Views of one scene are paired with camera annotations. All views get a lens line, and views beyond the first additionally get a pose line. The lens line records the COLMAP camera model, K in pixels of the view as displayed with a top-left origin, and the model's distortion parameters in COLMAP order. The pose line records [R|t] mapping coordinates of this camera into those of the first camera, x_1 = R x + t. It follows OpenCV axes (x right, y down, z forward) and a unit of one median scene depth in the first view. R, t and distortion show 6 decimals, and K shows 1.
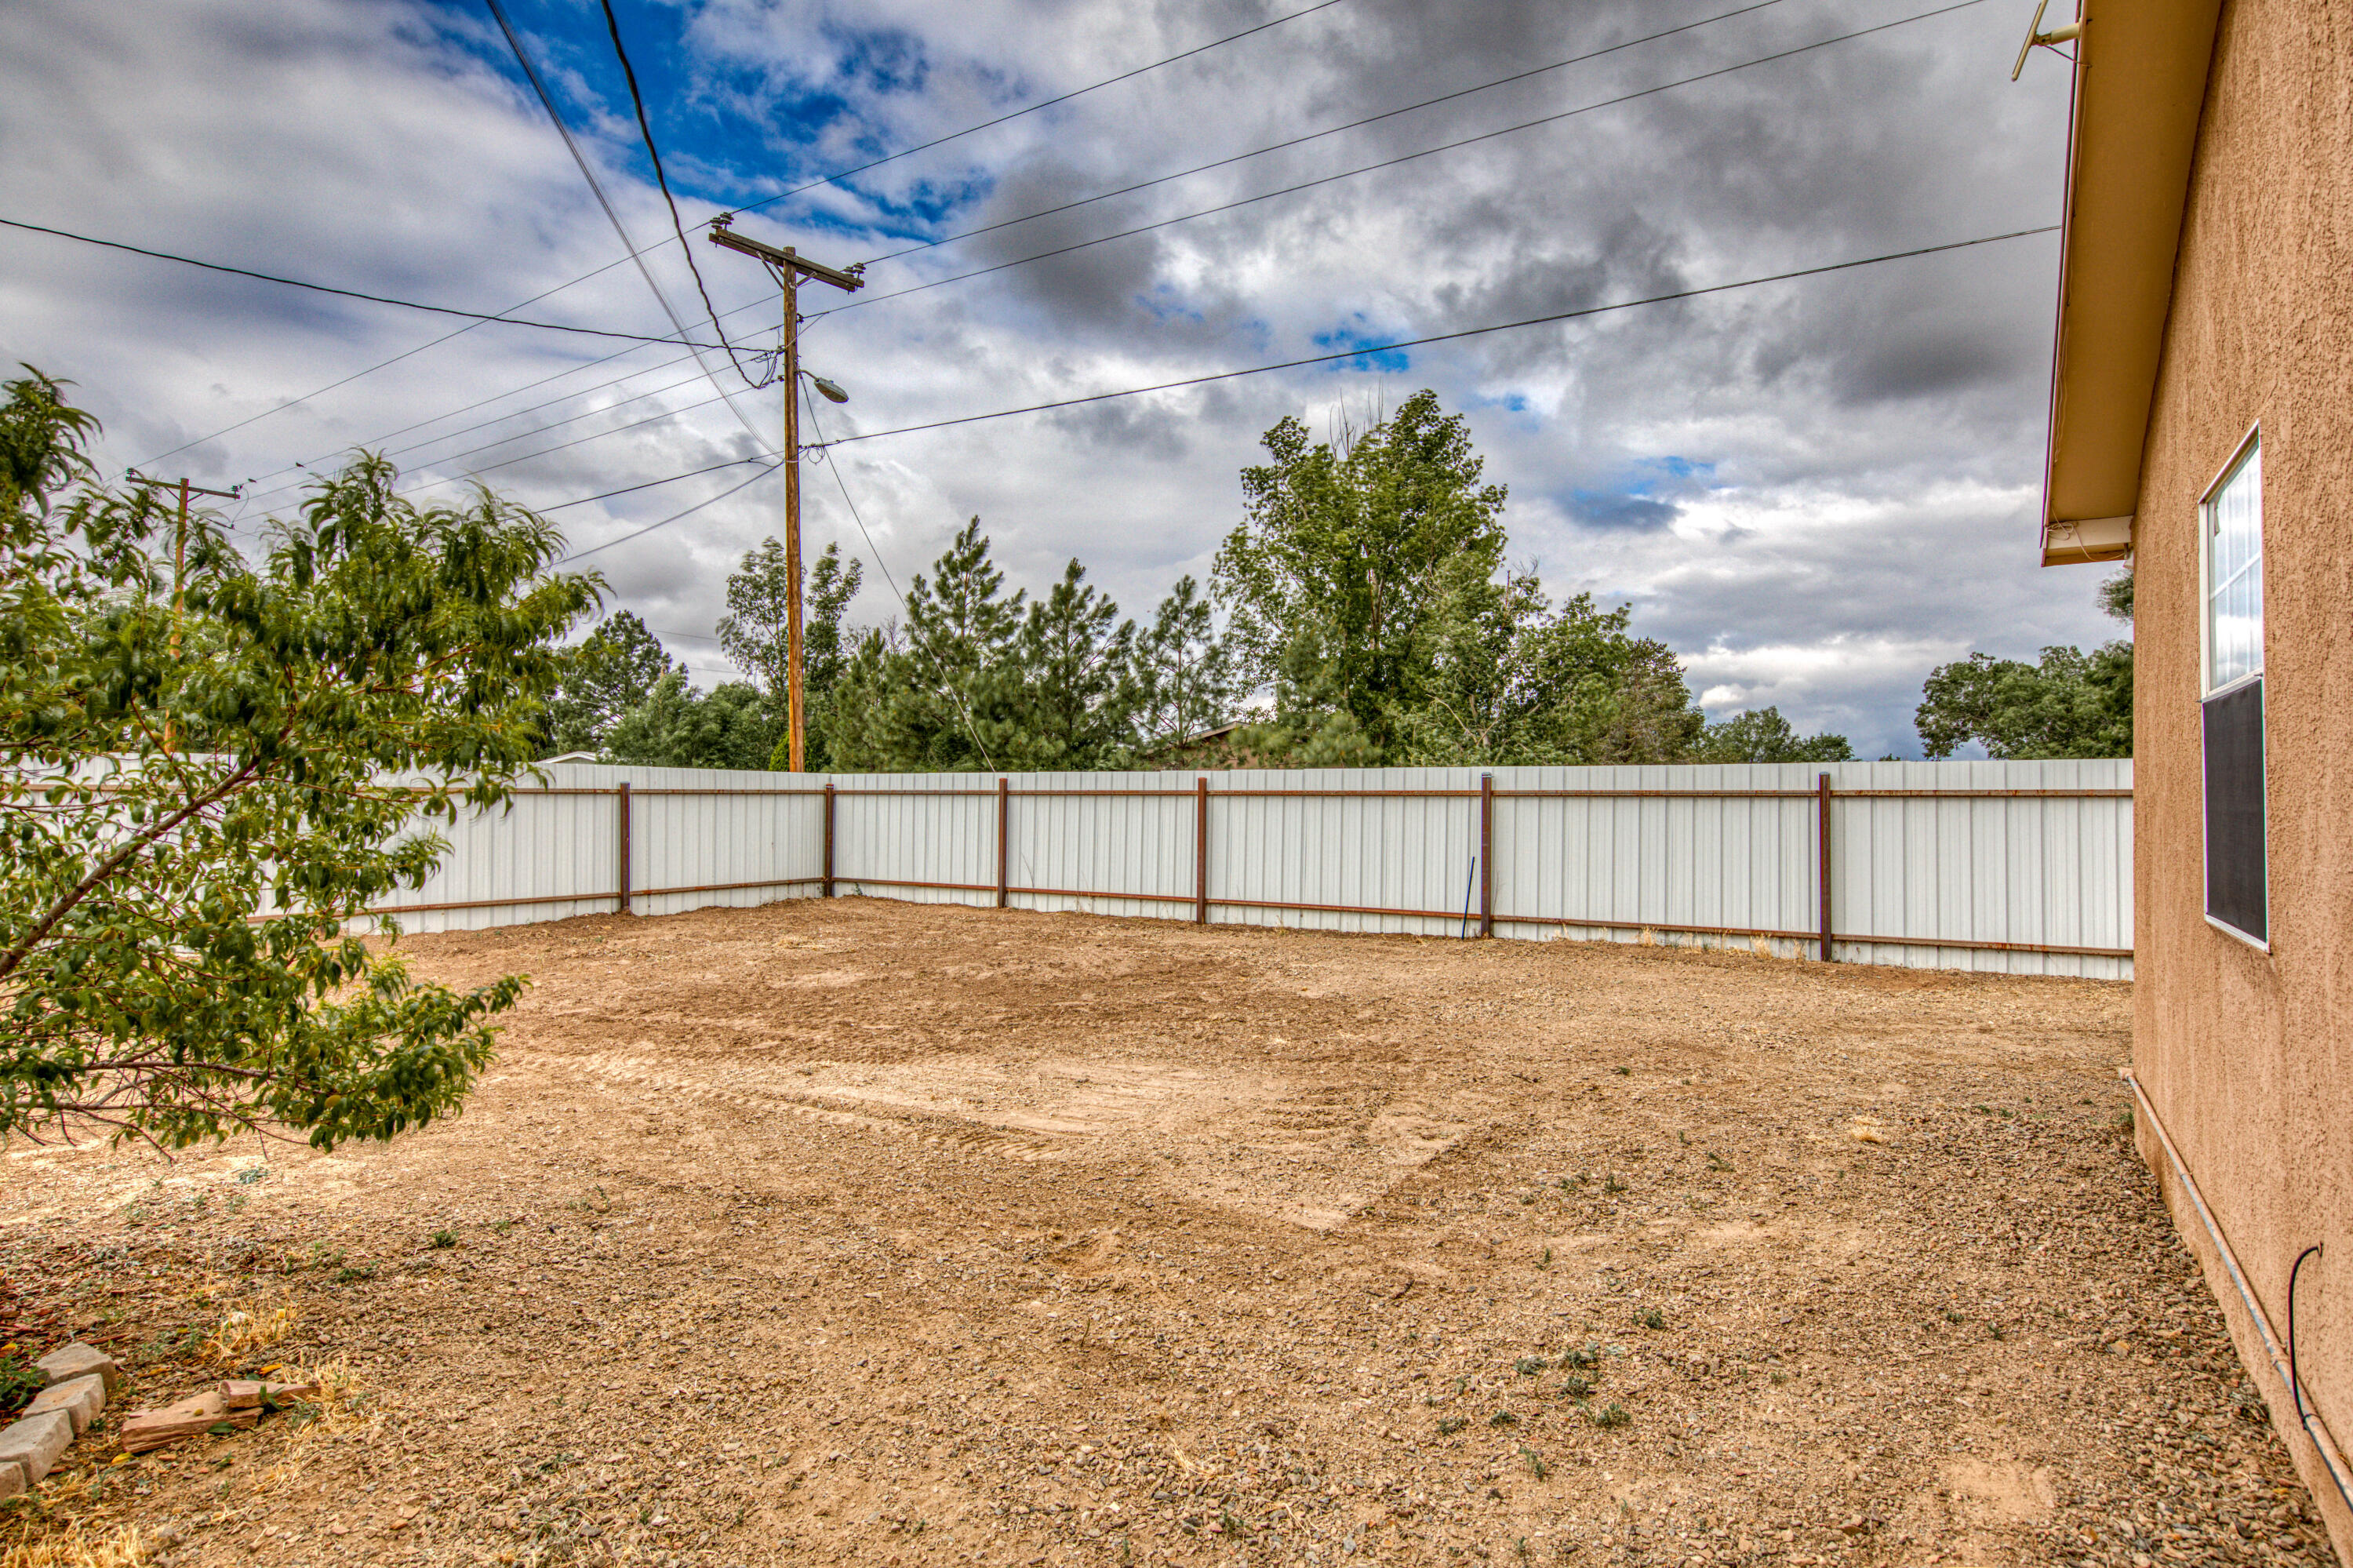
lens RADIAL K [[1214.3, 0, 1123.0], [0, 1214.3, 786.0], [0, 0, 1]] dist [0.000492, 0.000001]
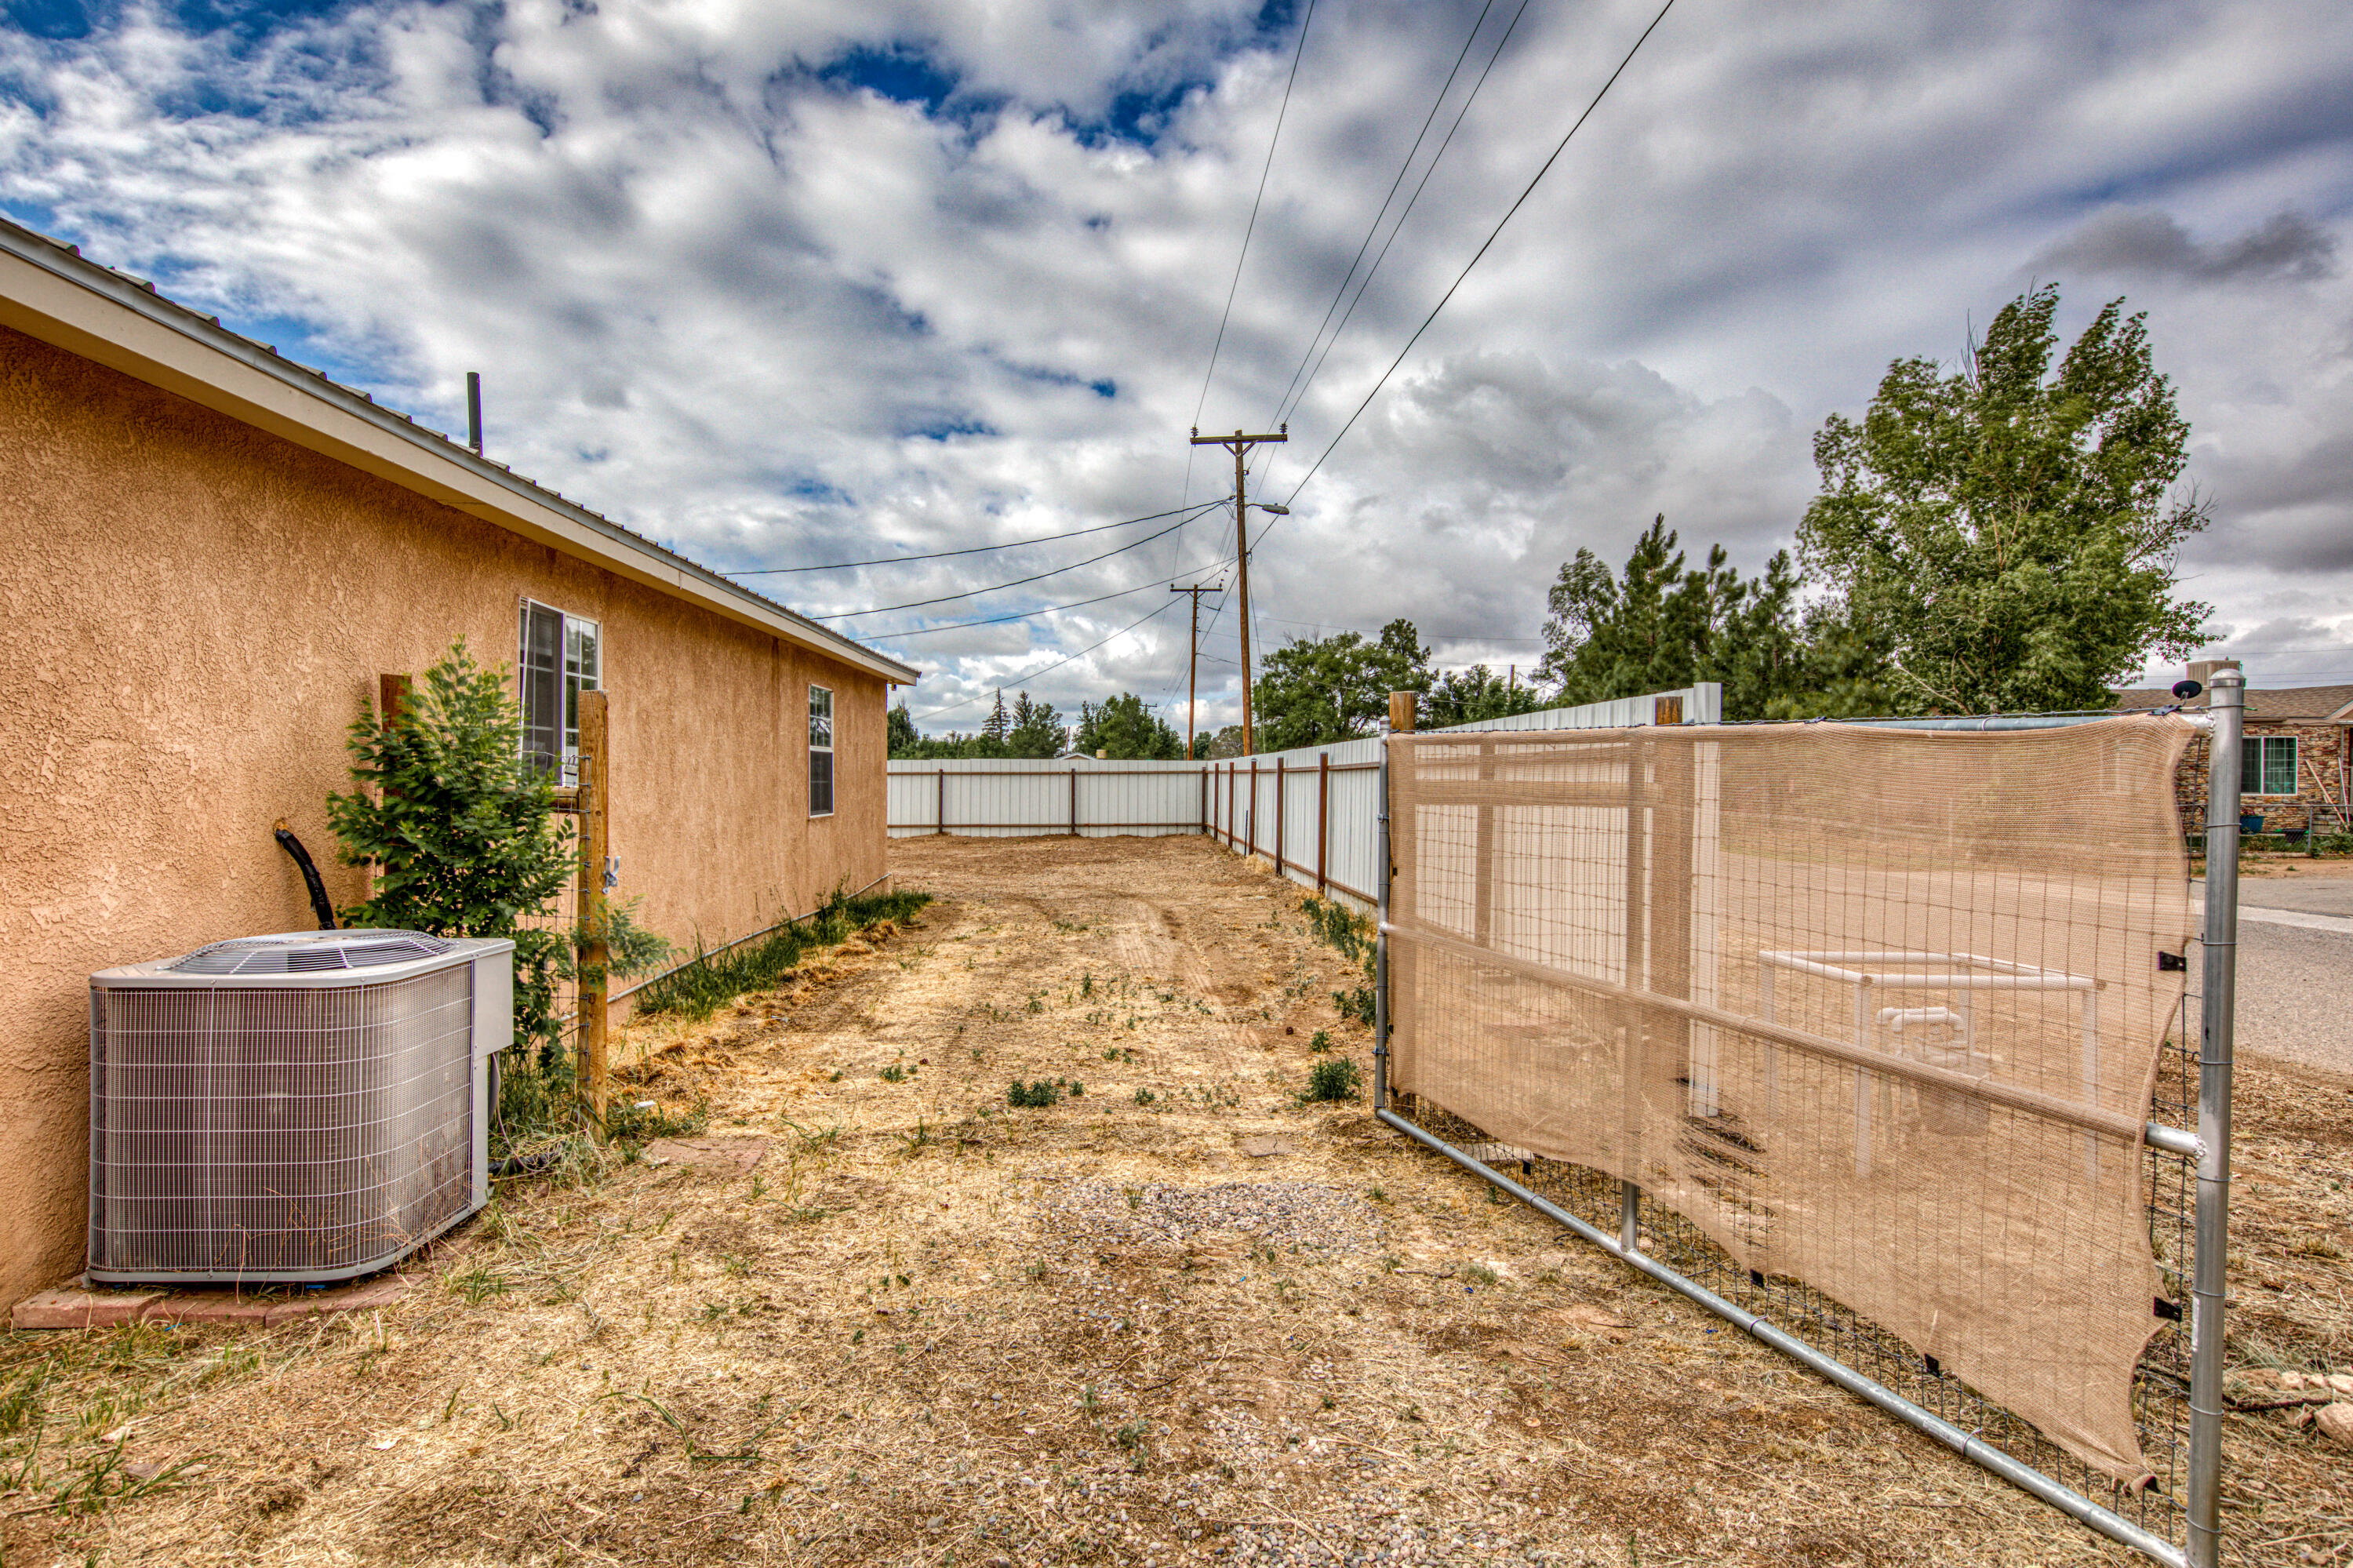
lens RADIAL K [[1214.3, 0, 1123.0], [0, 1214.3, 786.0], [0, 0, 1]] dist [0.000492, 0.000001]
pose [[0.584492, -0.002380, -0.811396, 1.619835], [0.017474, 0.999801, 0.009656, 0.009247], [0.811211, -0.019822, 0.584418, -0.113426]]
